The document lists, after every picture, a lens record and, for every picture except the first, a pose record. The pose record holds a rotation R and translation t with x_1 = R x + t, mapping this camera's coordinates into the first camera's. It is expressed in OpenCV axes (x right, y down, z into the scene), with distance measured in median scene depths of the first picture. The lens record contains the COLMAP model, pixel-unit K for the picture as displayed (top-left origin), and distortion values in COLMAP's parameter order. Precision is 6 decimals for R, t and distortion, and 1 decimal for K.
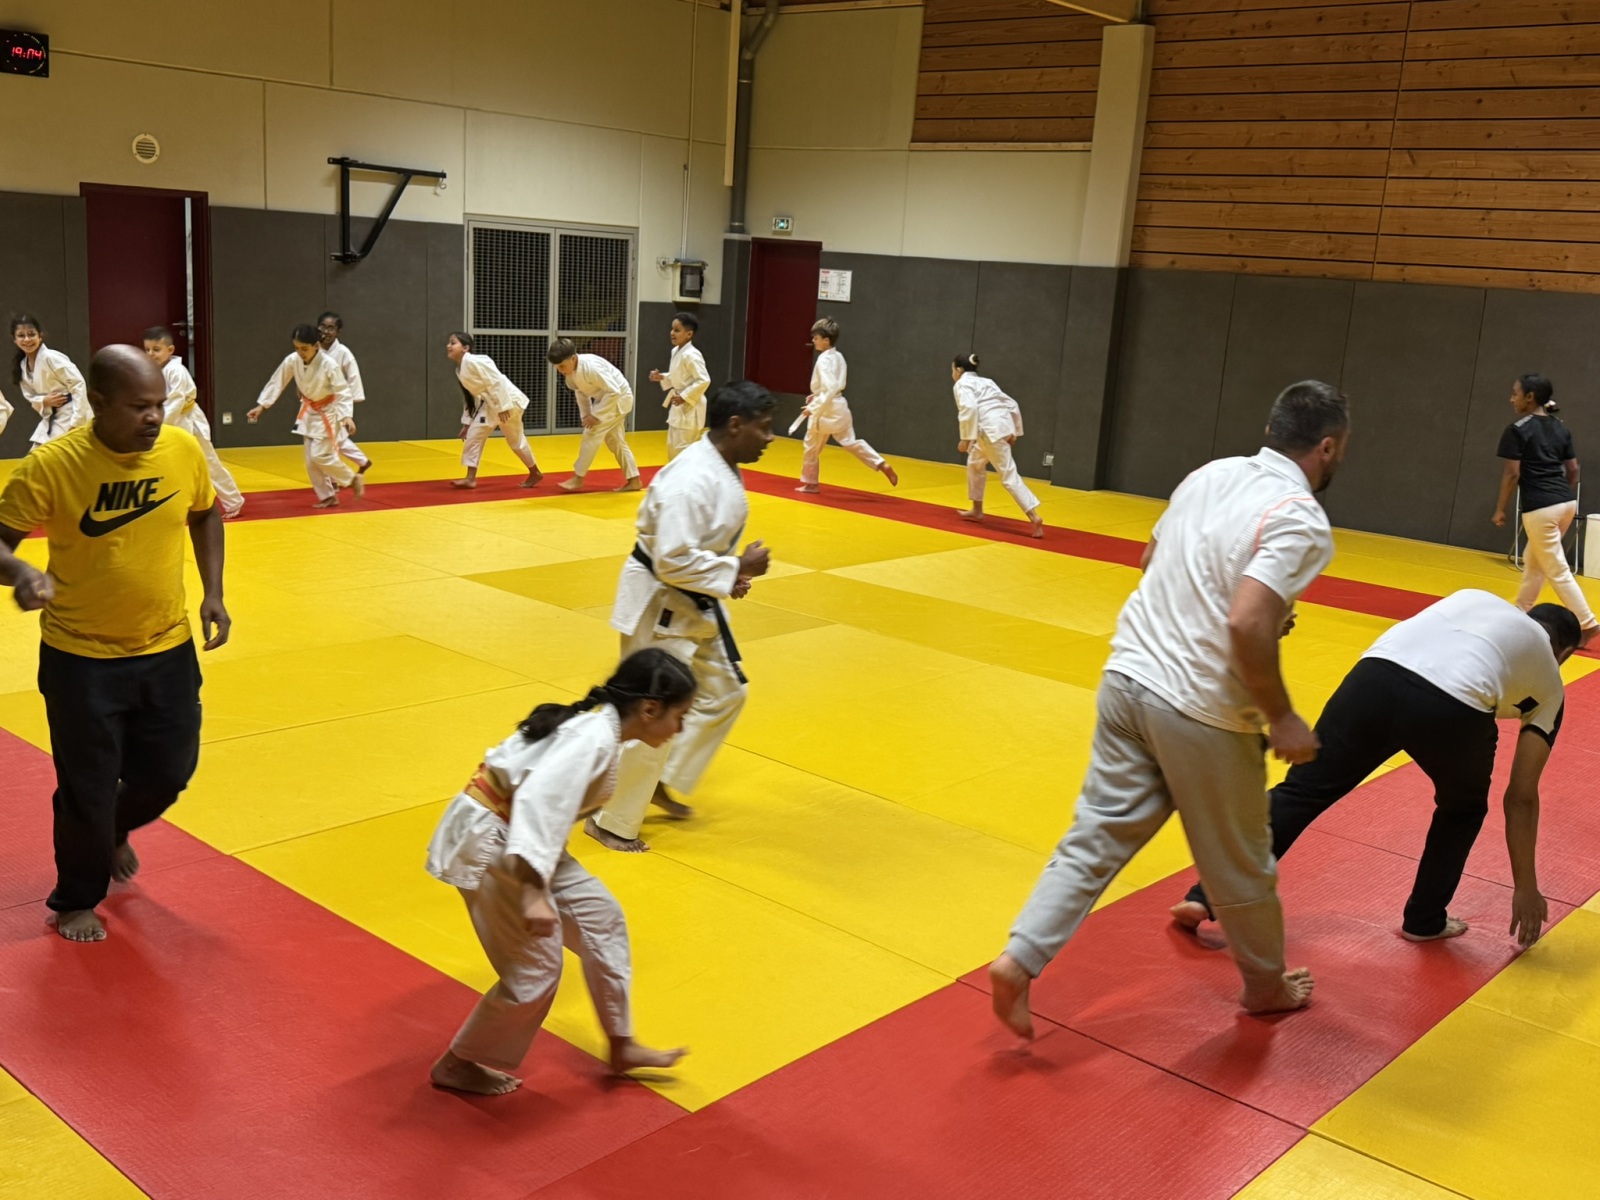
lens RADIAL K [[1603.6, 0, 827.4], [0, 1603.6, 597.1], [0, 0, 1]] dist [0.052156, 0.000000]
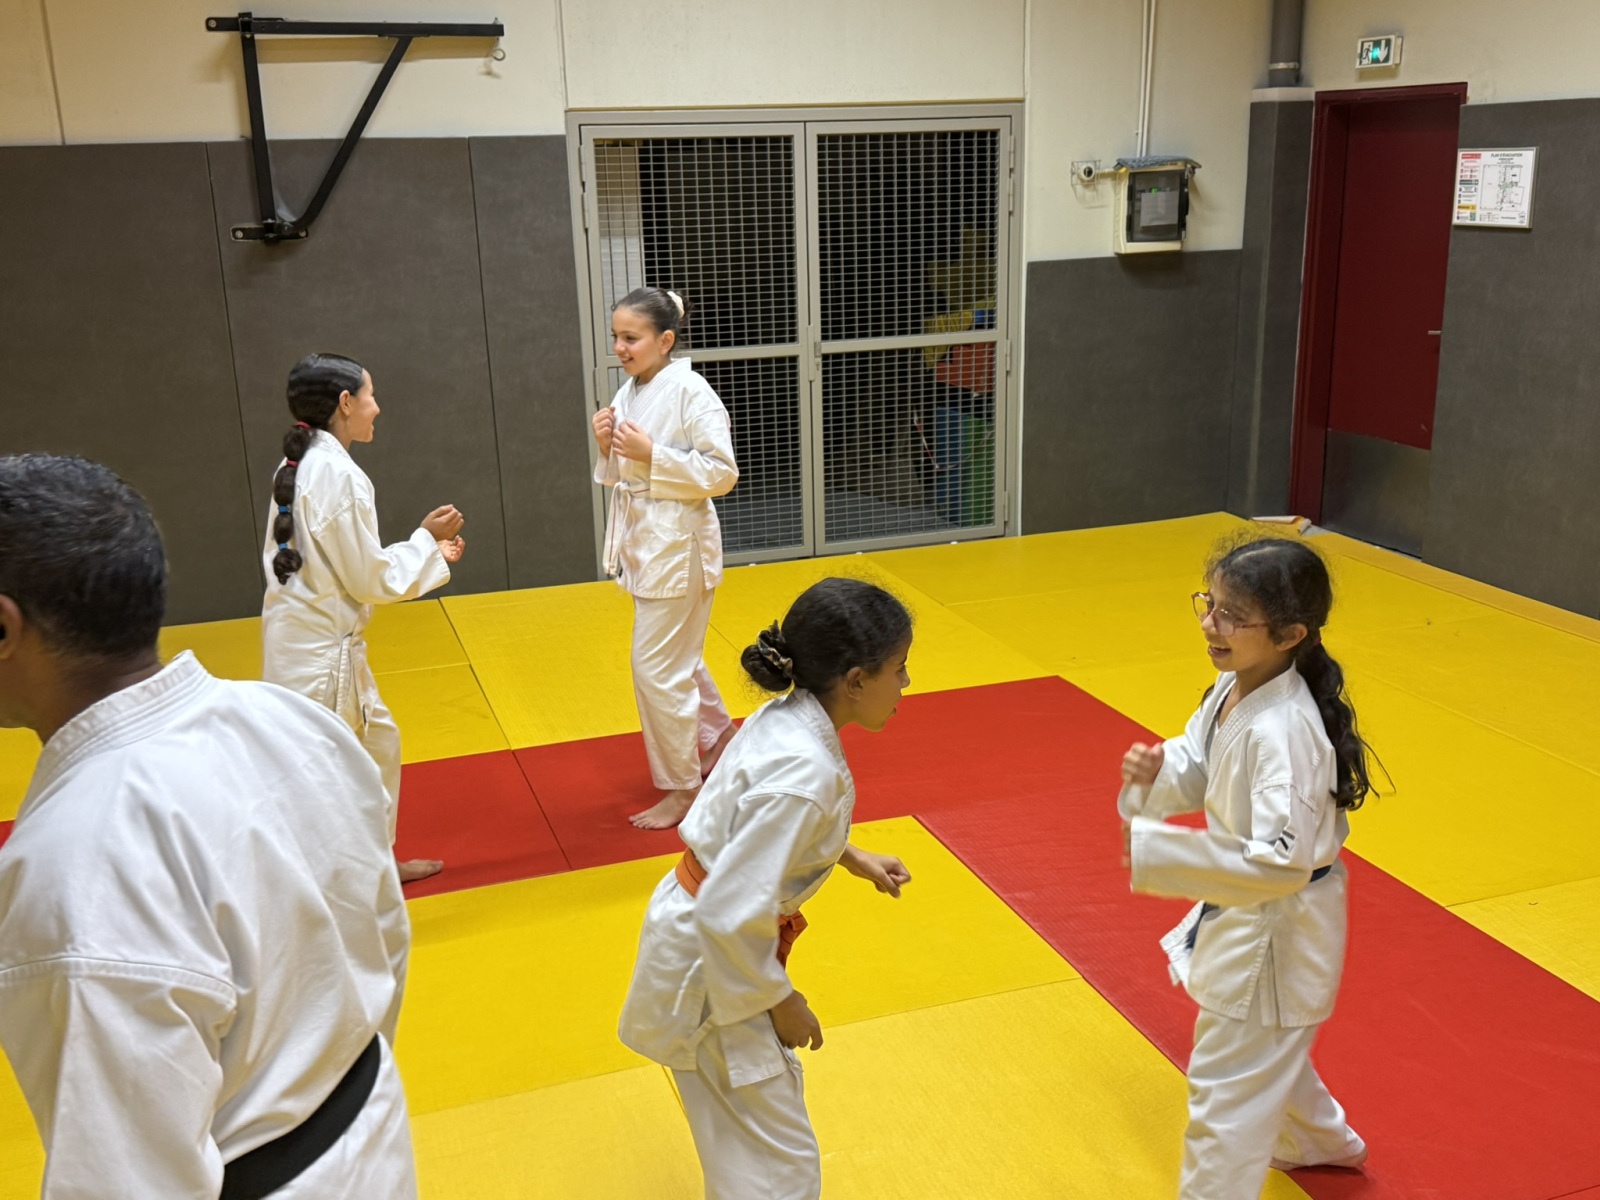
lens RADIAL K [[1603.6, 0, 794.9], [0, 1603.6, 596.9], [0, 0, 1]] dist [0.052156, 0.000000]
pose [[0.862710, 0.046115, -0.503592, 0.091506], [-0.019245, 0.998106, 0.058429, -0.162099], [0.505333, -0.040715, 0.861964, 0.803846]]
